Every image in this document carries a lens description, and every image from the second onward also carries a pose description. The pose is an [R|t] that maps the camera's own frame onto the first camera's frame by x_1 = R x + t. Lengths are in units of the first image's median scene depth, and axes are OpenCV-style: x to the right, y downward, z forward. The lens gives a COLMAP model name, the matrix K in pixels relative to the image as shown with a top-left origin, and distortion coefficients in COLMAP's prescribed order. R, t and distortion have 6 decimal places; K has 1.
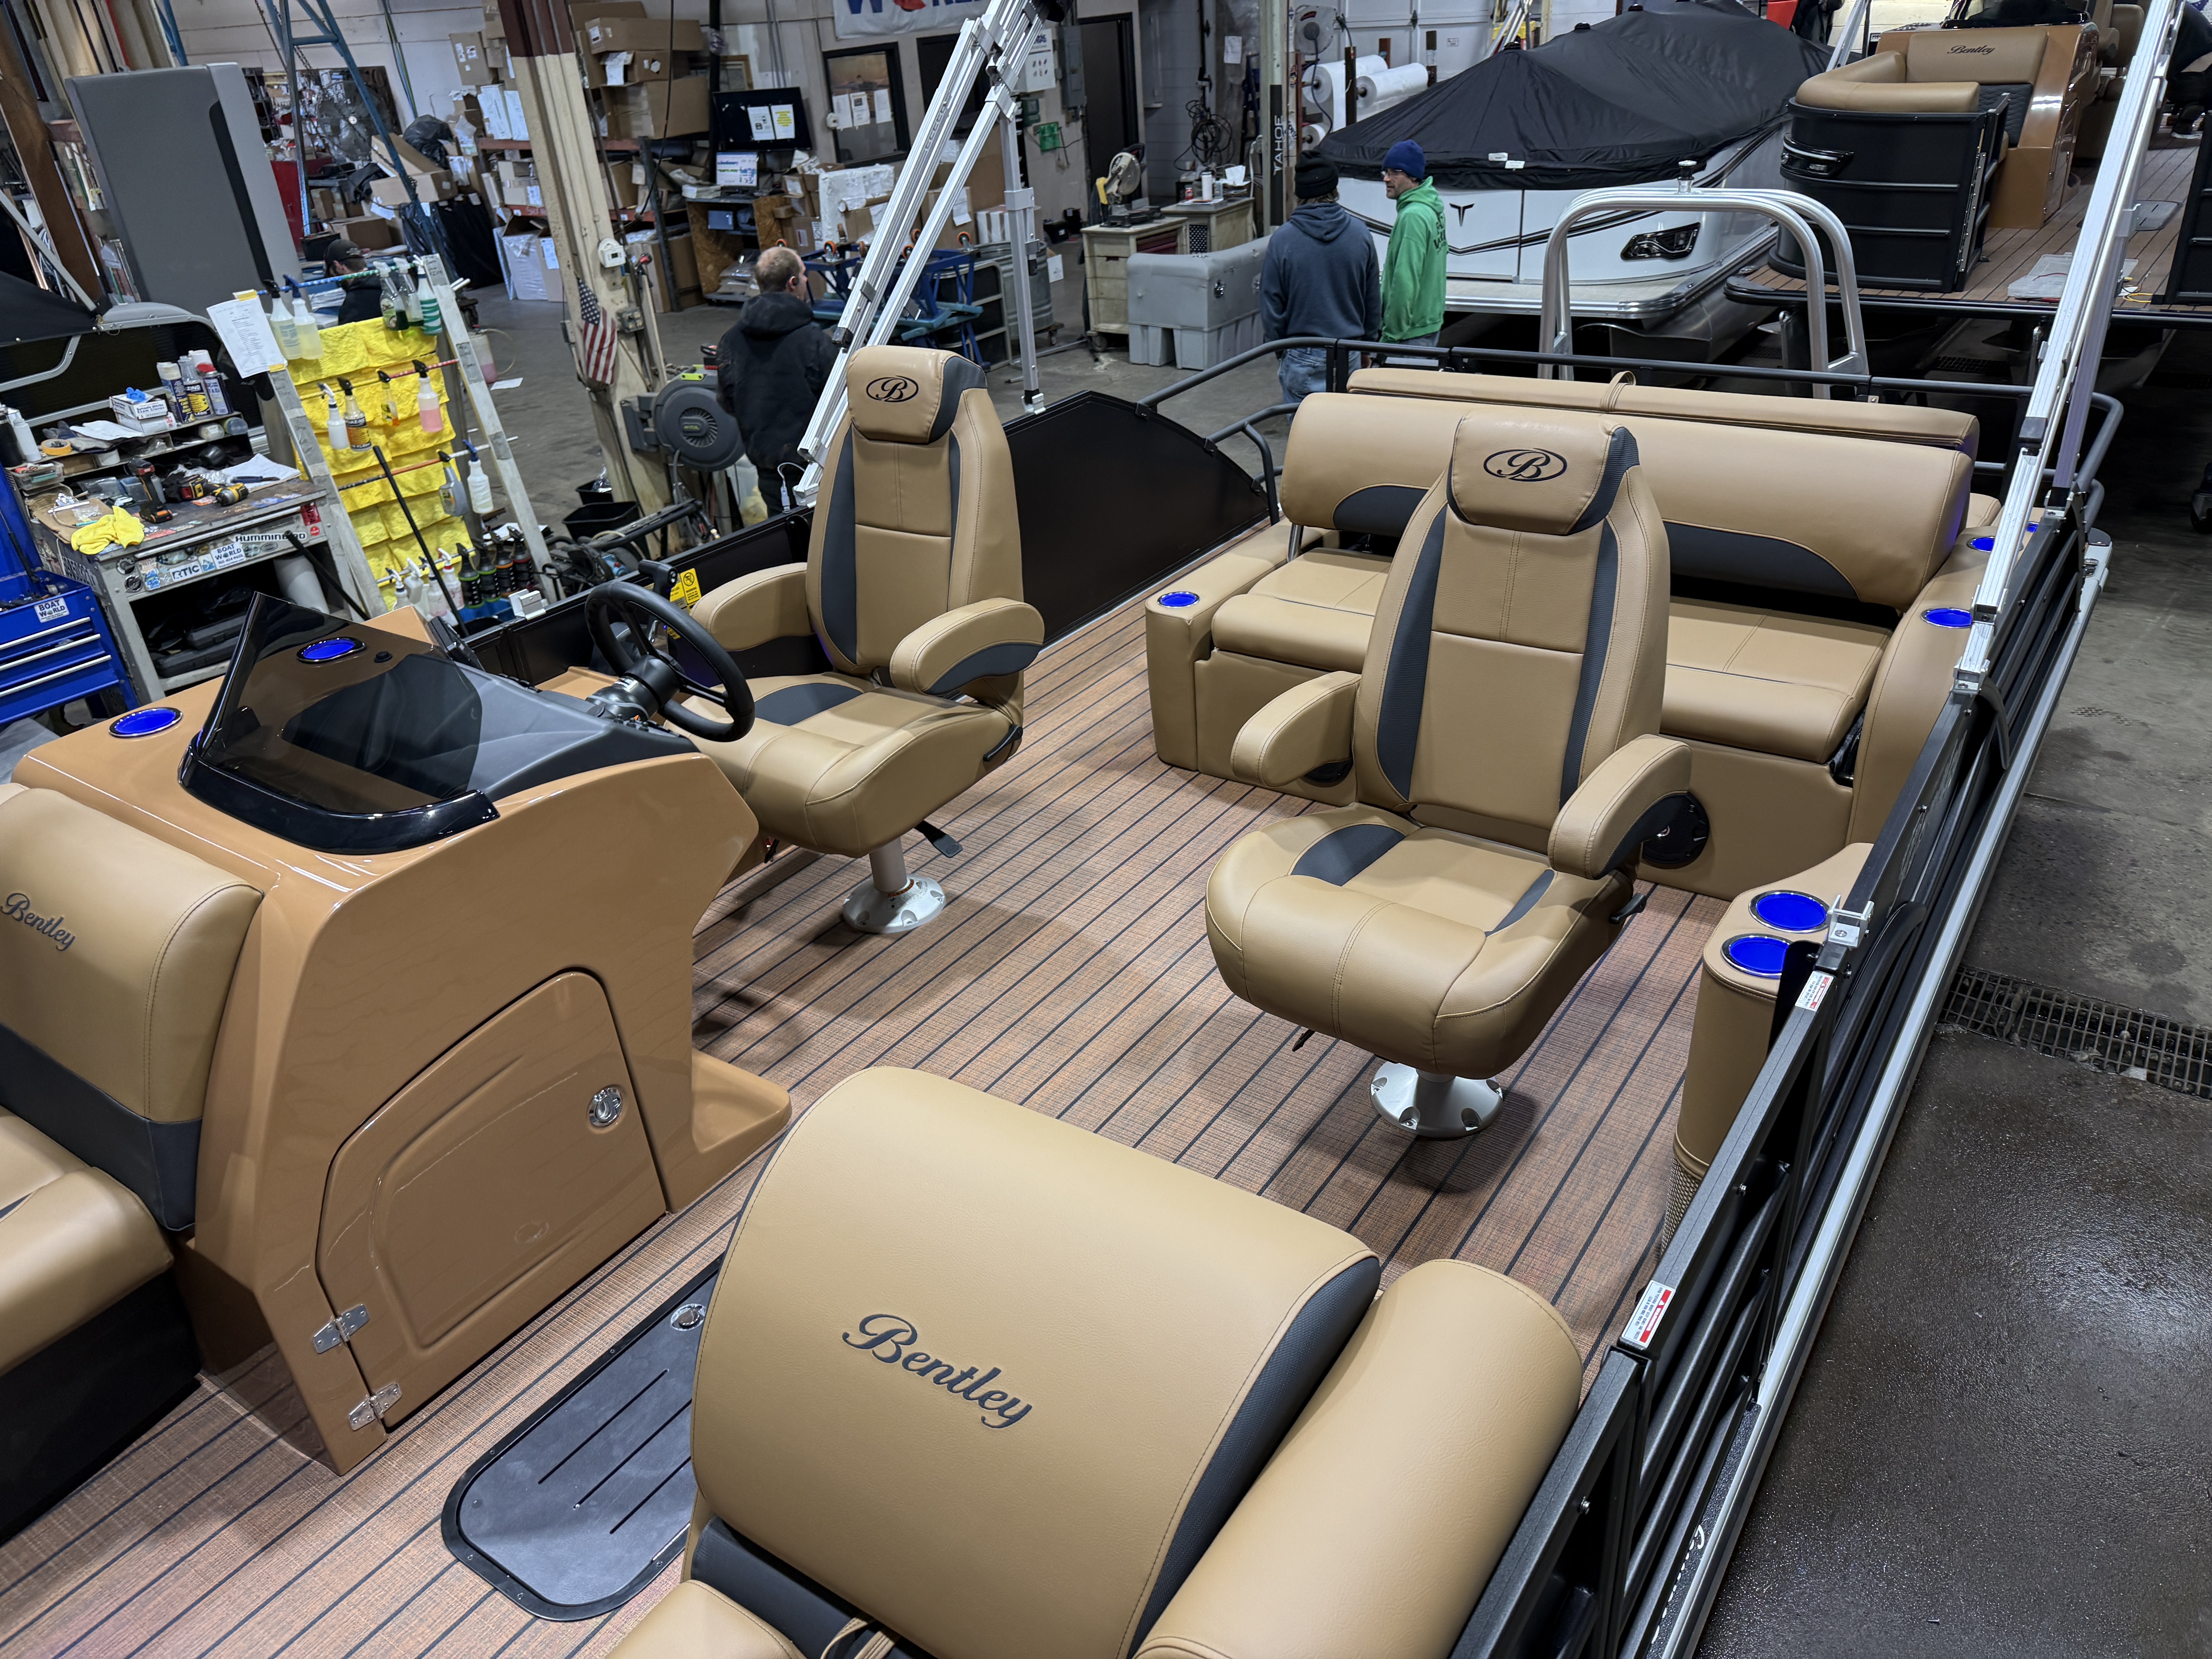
lens RADIAL K [[1562.9, 0, 1116.5], [0, 1562.9, 833.5], [0, 0, 1]] dist [0.014431, -0.018967]
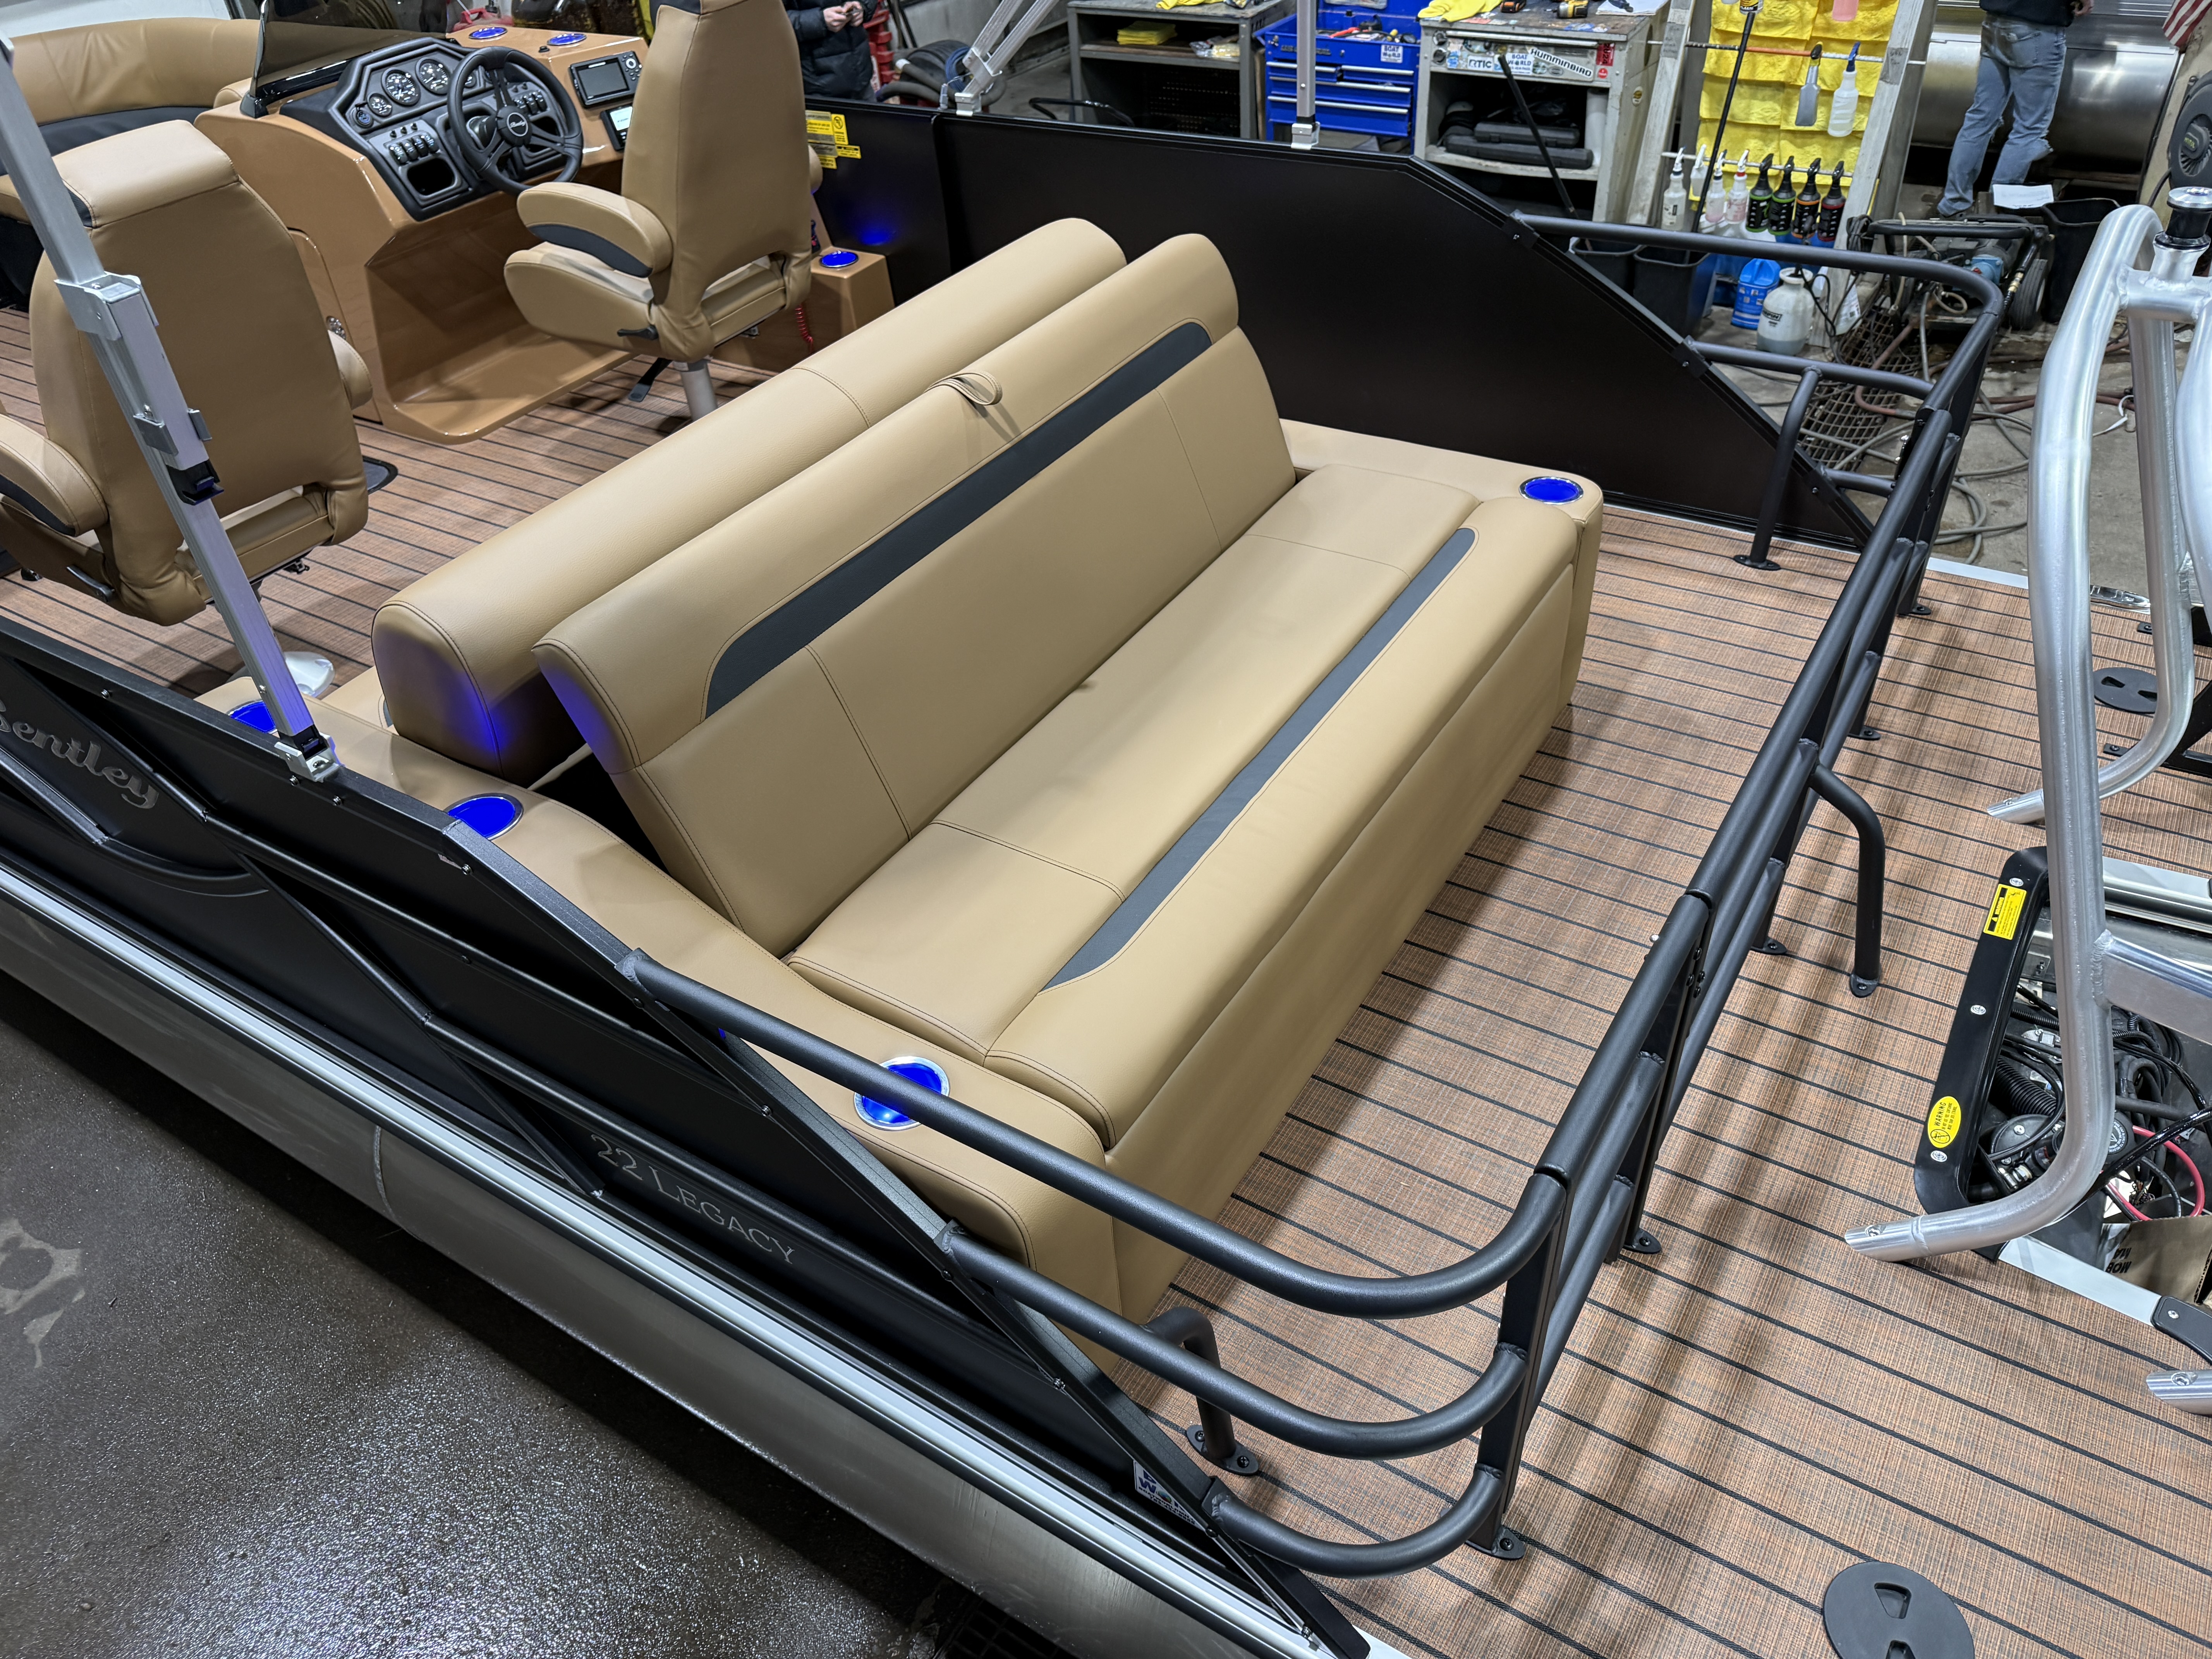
lens RADIAL K [[1562.9, 0, 1092.9], [0, 1562.9, 840.9], [0, 0, 1]] dist [0.014431, -0.018967]
pose [[0.035908, 0.680888, -0.731507, 0.563787], [-0.424067, 0.673191, 0.605790, -0.352291], [0.904919, 0.288455, 0.312914, 0.579071]]
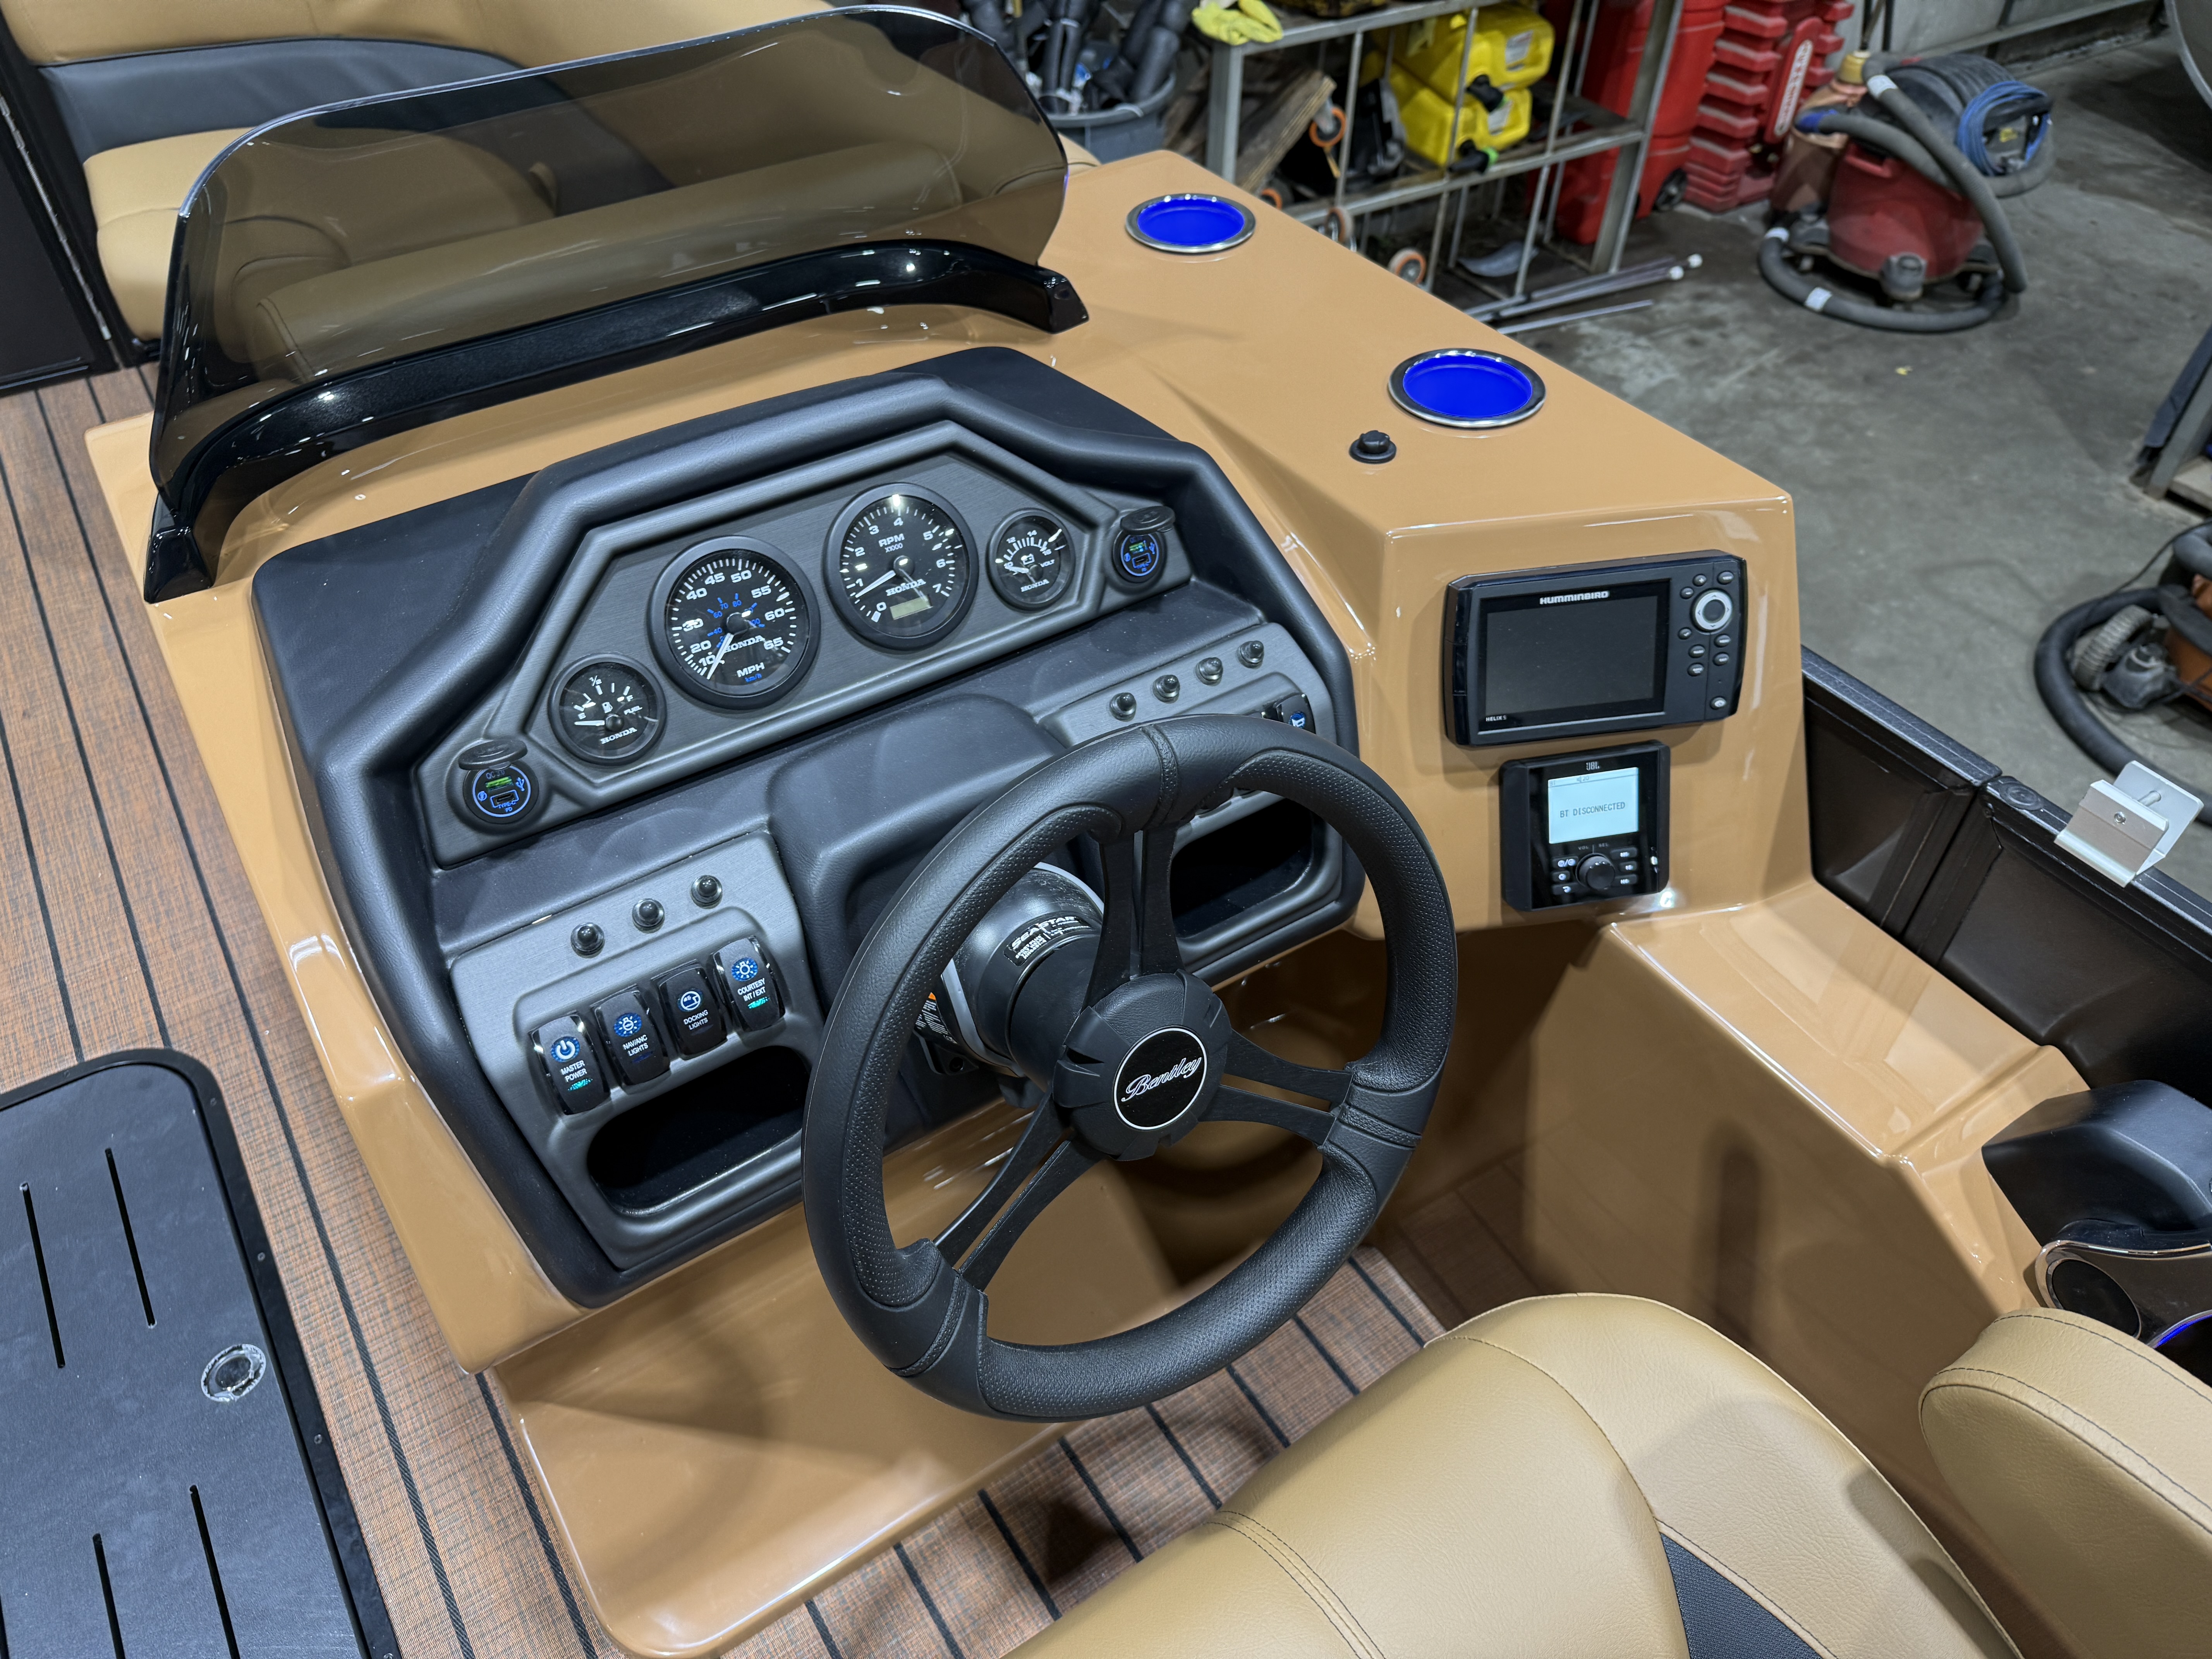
lens RADIAL K [[1562.9, 0, 1096.5], [0, 1562.9, 832.3], [0, 0, 1]] dist [0.014431, -0.018967]
pose [[-0.373383, 0.689804, -0.620287, -0.070928], [-0.437655, 0.458573, 0.773414, -0.155394], [0.817951, 0.560251, 0.130673, 0.446353]]
